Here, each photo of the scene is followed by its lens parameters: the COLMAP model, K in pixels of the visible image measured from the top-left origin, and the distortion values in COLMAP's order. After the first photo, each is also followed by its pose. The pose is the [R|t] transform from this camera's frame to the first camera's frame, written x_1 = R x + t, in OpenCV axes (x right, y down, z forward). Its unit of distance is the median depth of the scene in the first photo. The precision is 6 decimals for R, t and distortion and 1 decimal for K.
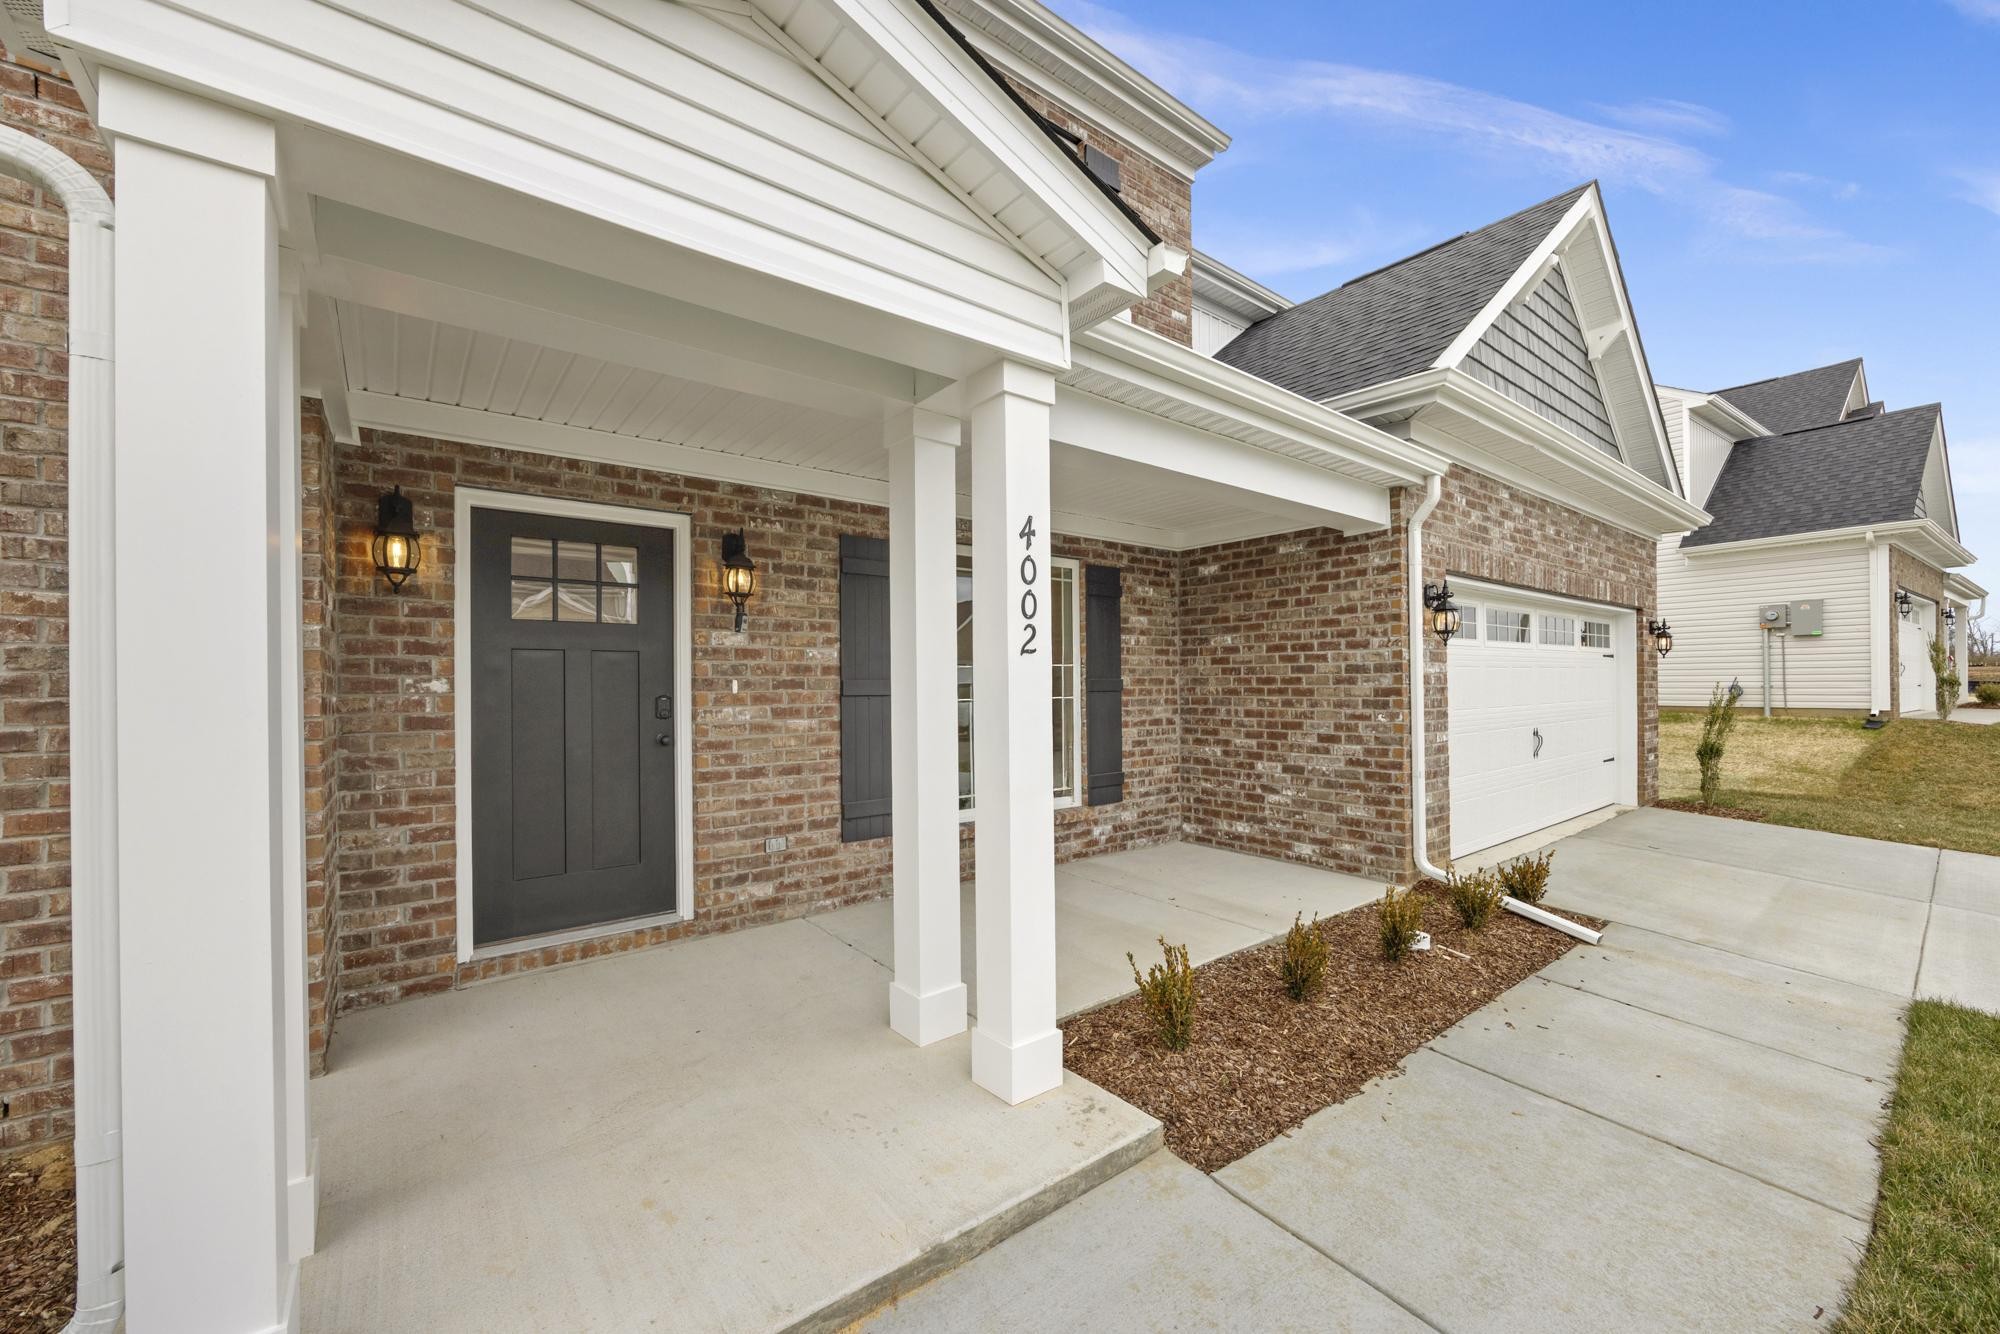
lens RADIAL K [[835.4, 0, 1034.0], [0, 835.4, 683.0], [0, 0, 1]] dist [-0.002958, -0.000240]
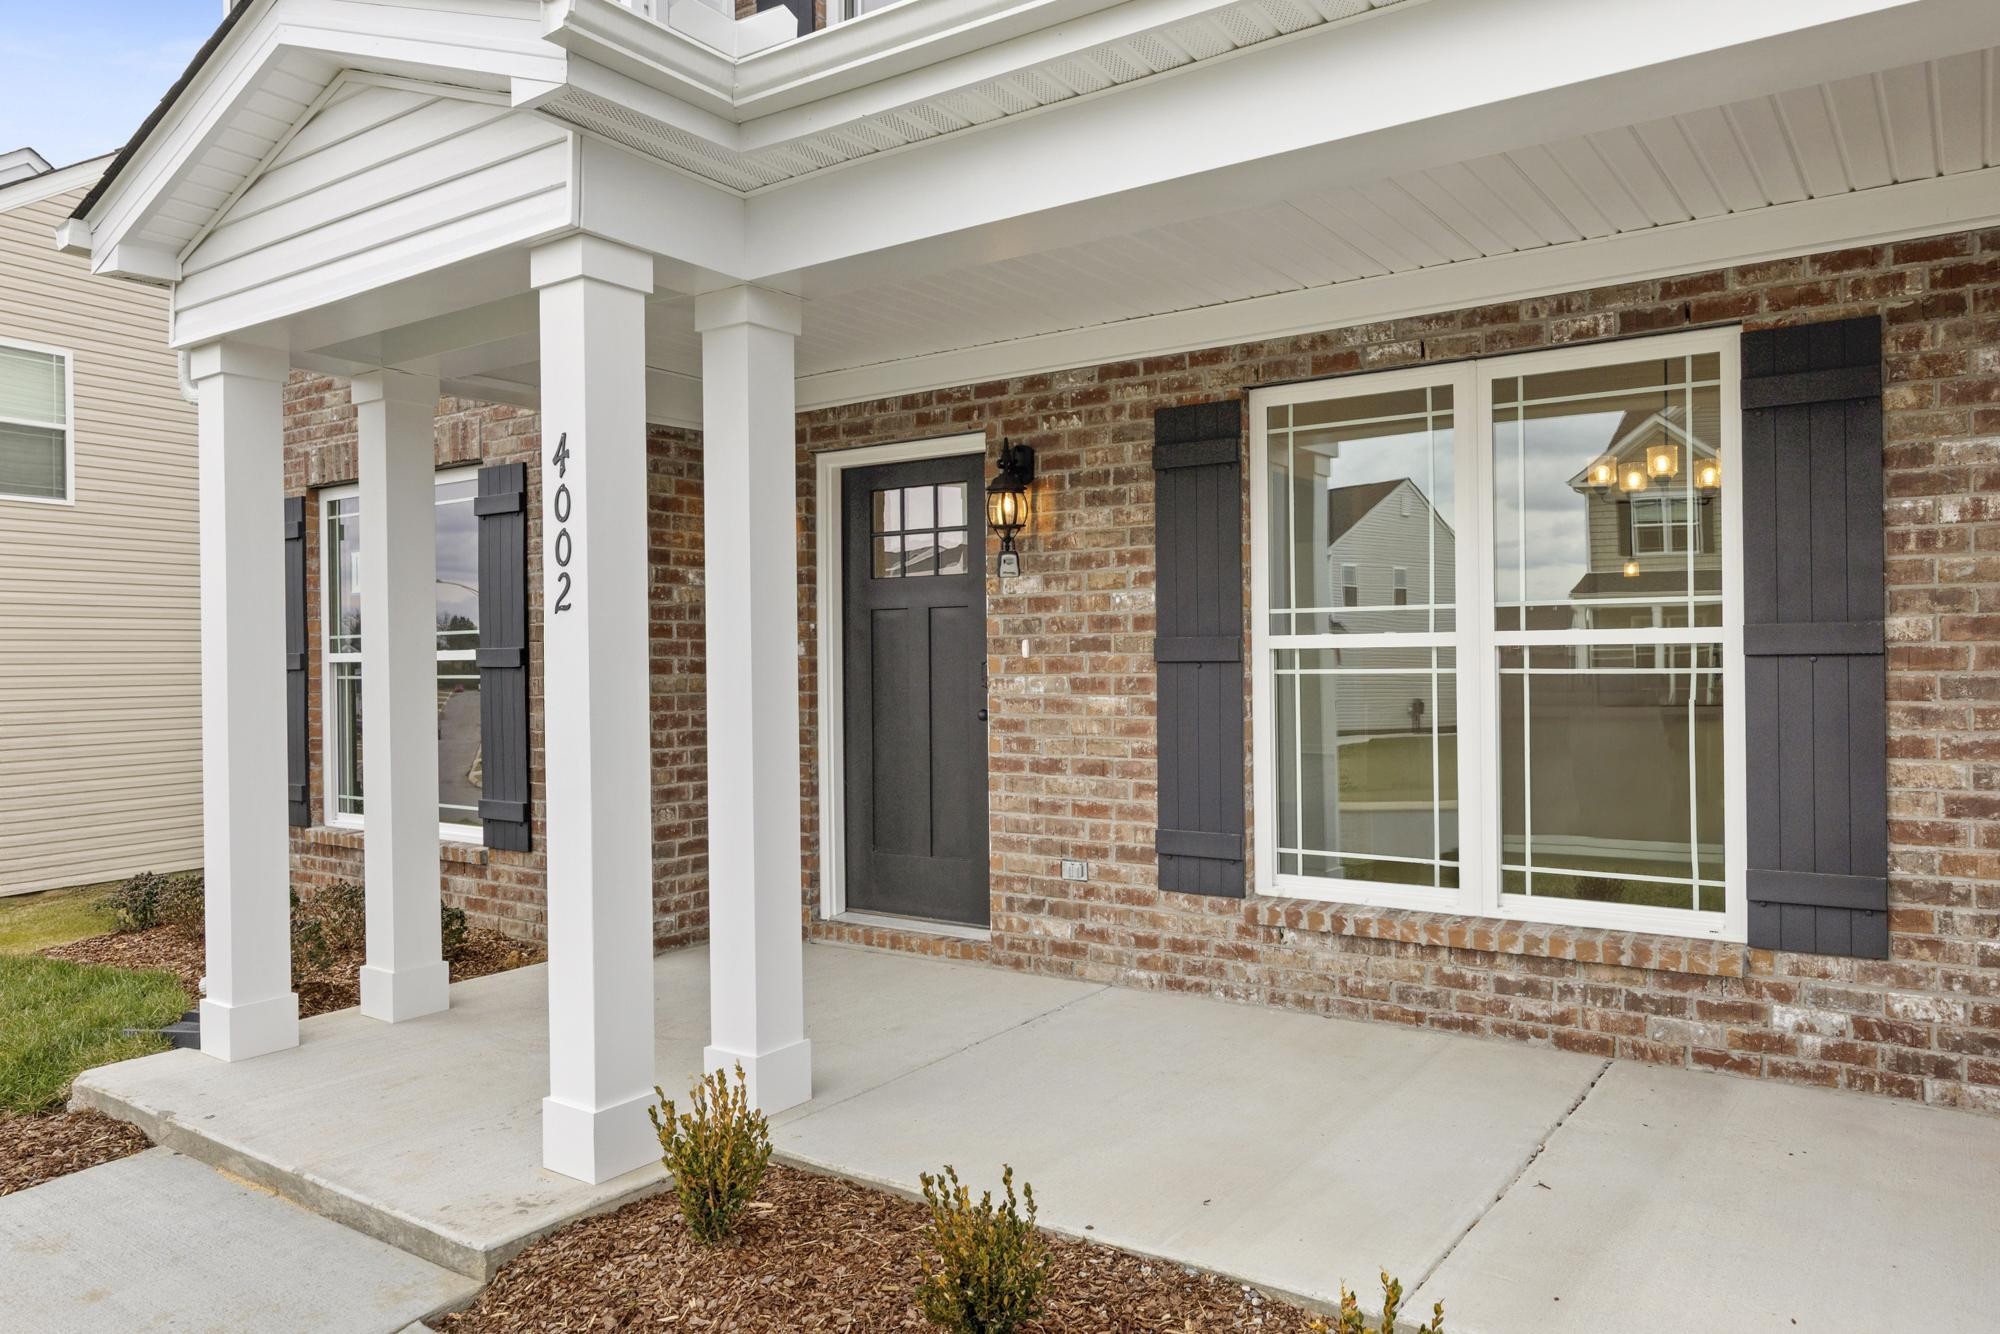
lens RADIAL K [[1383.7, 0, 1000.0], [0, 1383.7, 667.0], [0, 0, 1]] dist [-0.002270, -0.001017]
pose [[0.228072, 0.012392, -0.973565, 0.822495], [0.011918, 0.999809, 0.015518, 0.001401], [0.973571, -0.015142, 0.227881, 0.673179]]
